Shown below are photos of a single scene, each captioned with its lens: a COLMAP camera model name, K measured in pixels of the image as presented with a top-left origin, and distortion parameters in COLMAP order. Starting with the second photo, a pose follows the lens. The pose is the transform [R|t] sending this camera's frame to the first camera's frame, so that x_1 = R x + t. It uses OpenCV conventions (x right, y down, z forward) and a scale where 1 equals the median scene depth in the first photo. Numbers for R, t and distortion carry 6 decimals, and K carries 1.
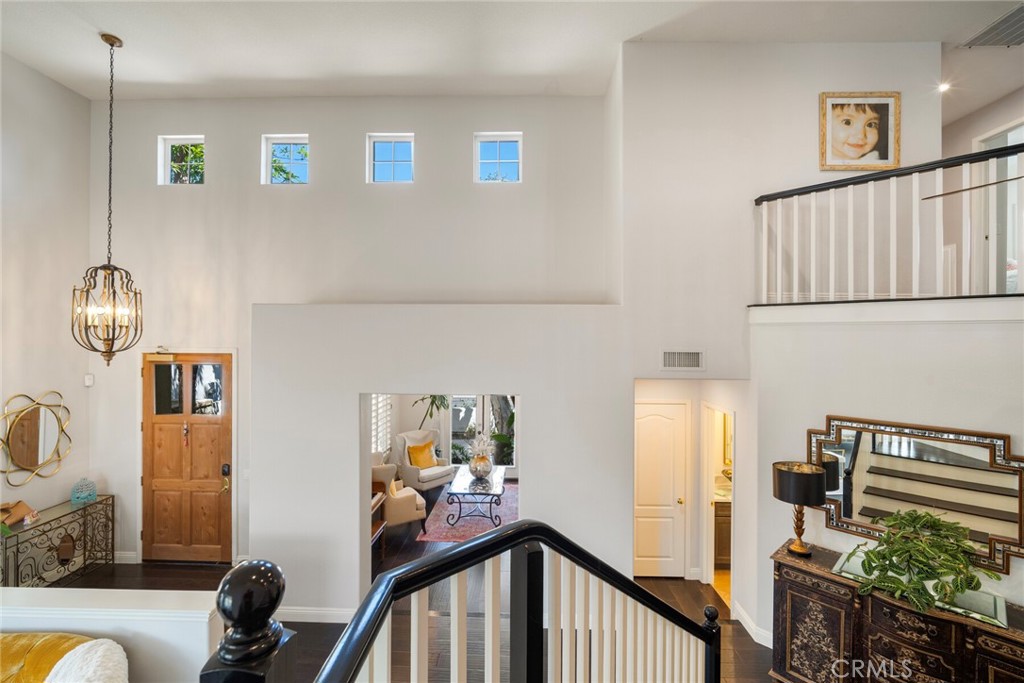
lens RADIAL K [[447.8, 0, 509.4], [0, 447.8, 337.2], [0, 0, 1]] dist [-0.009615, 0.002259]
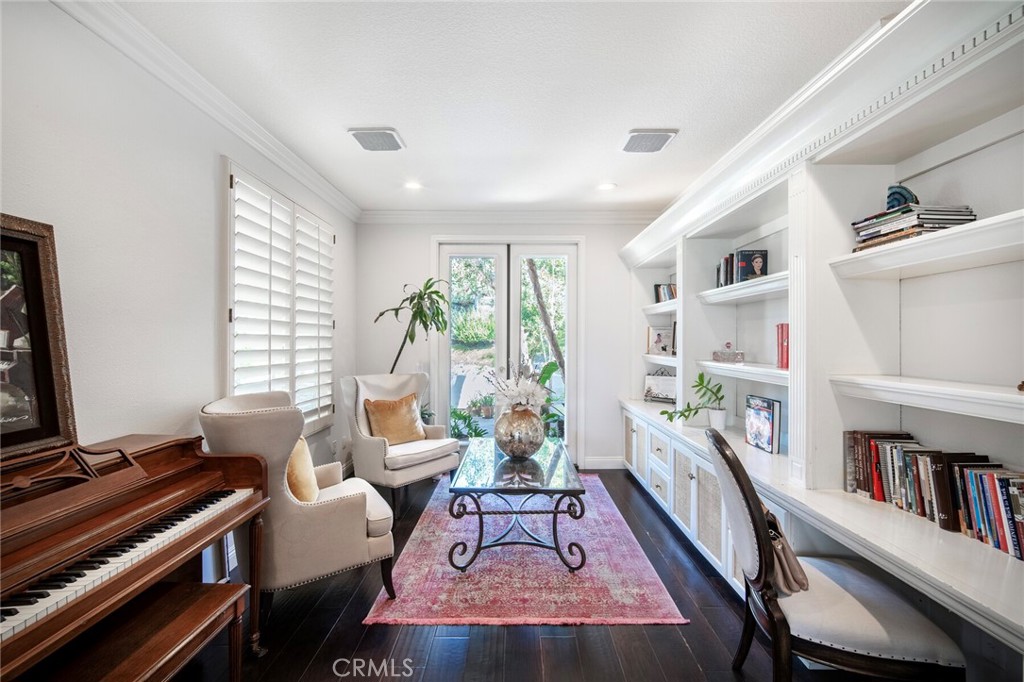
lens RADIAL K [[447.8, 0, 511.9], [0, 447.8, 344.2], [0, 0, 1]] dist [-0.009615, 0.002259]
pose [[0.999595, -0.006916, 0.027613, -0.089843], [0.006716, 0.999951, 0.007332, 0.208064], [-0.027663, -0.007144, 0.999592, 0.578695]]
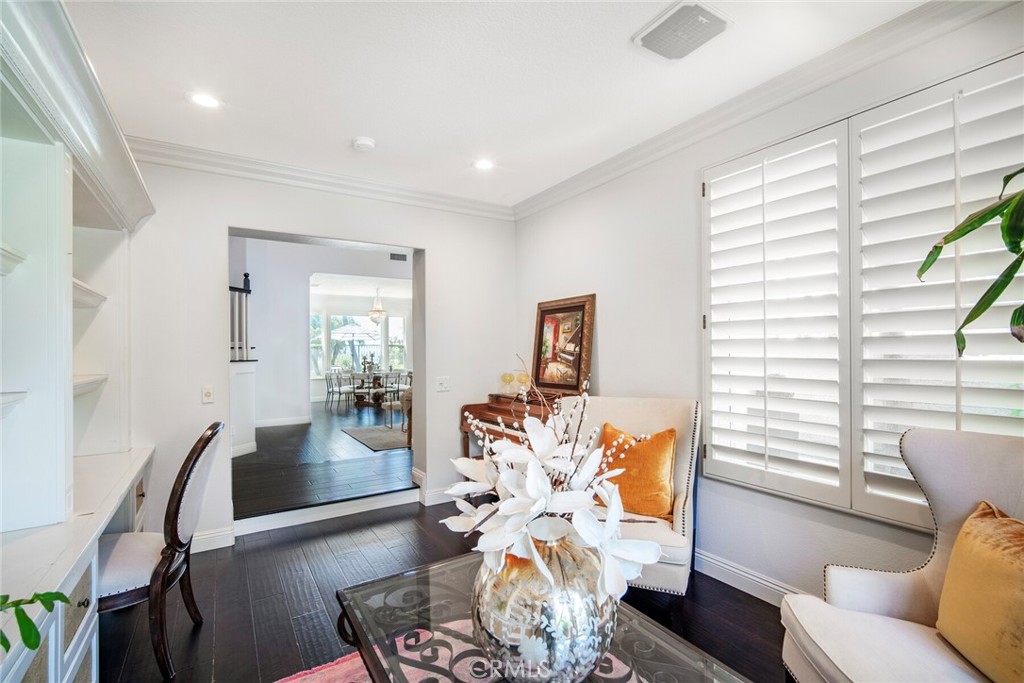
lens RADIAL K [[447.8, 0, 511.1], [0, 447.8, 344.8], [0, 0, 1]] dist [-0.009615, 0.002259]
pose [[-0.828379, -0.011194, -0.560056, 0.000770], [-0.001382, 0.999838, -0.017940, 0.210731], [0.560166, -0.014087, -0.828261, 1.020015]]
